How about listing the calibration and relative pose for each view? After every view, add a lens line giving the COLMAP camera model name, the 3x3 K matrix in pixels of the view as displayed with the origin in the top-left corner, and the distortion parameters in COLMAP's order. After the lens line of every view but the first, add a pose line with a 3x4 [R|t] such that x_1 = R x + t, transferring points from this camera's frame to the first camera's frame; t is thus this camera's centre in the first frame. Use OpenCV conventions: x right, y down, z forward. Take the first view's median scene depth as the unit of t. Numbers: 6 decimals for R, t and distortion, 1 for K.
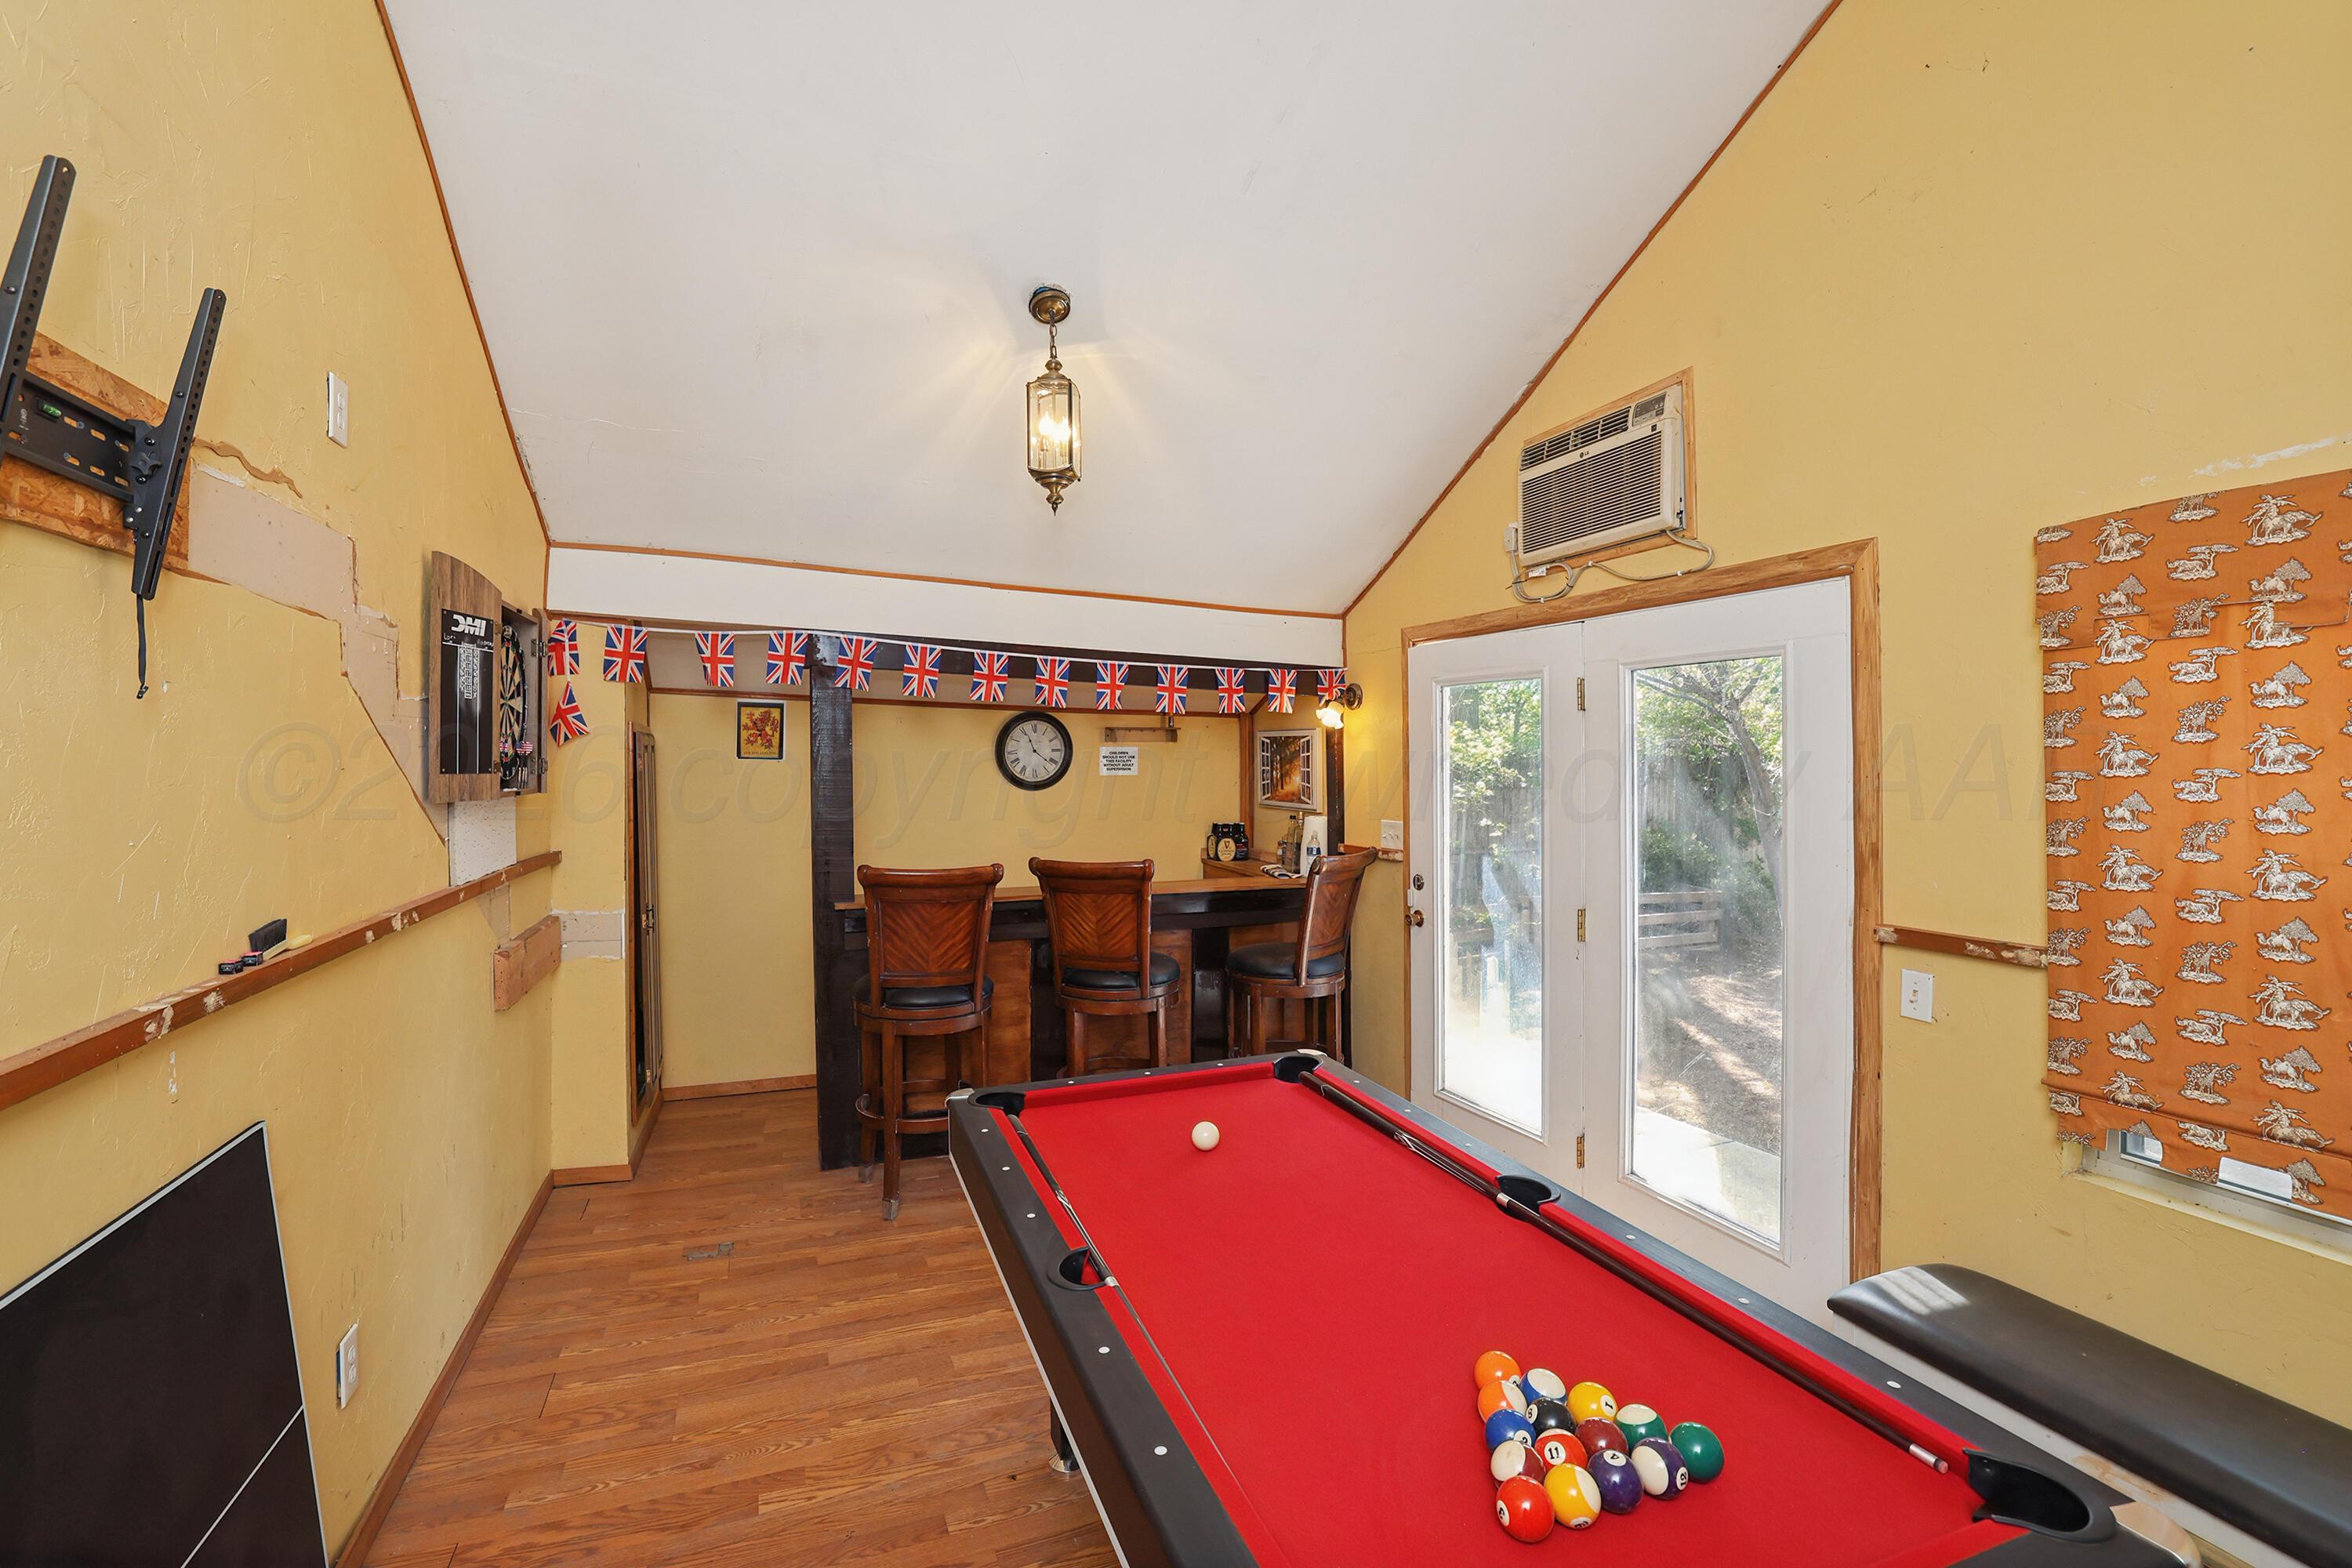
lens RADIAL K [[1048.0, 0, 1180.7], [0, 1048.0, 804.5], [0, 0, 1]] dist [-0.038432, 0.000093]
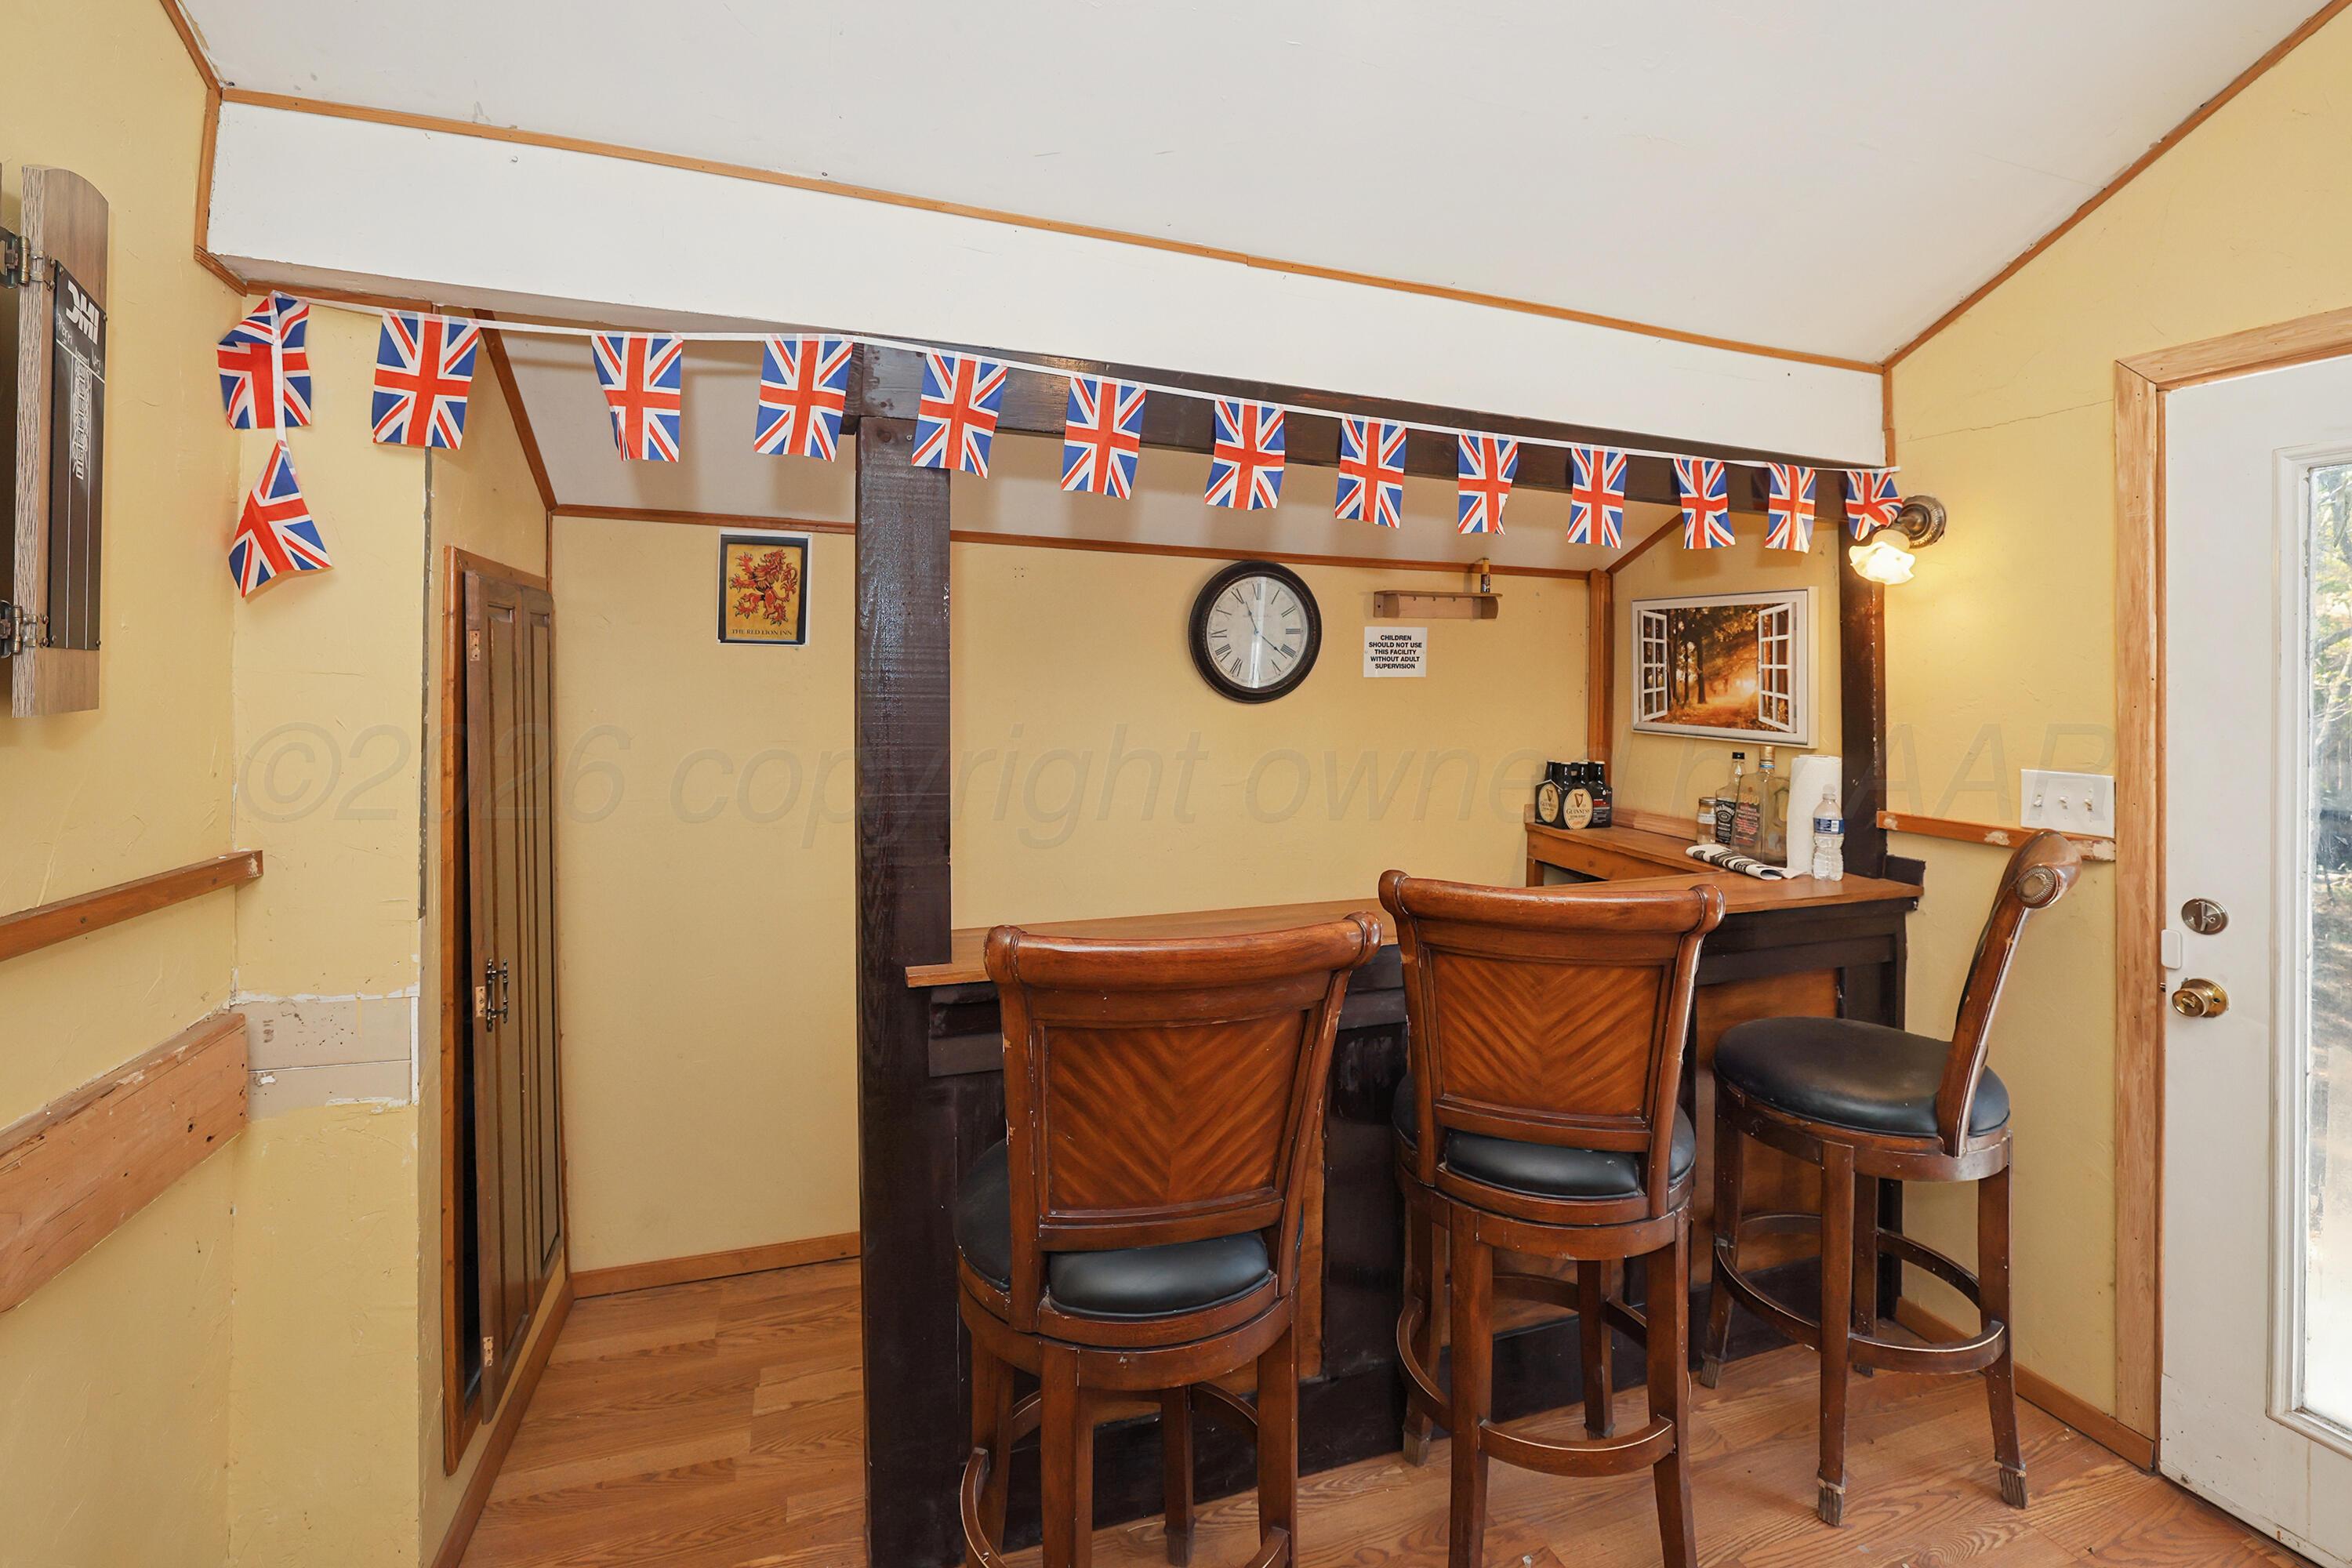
lens RADIAL K [[1045.0, 0, 1156.2], [0, 1045.0, 696.1], [0, 0, 1]] dist [-0.045040, 0.020331]
pose [[0.998109, 0.003233, -0.061388, -0.195890], [-0.004168, 0.999877, -0.015115, -0.011170], [0.061332, 0.015342, 0.998000, 0.554504]]
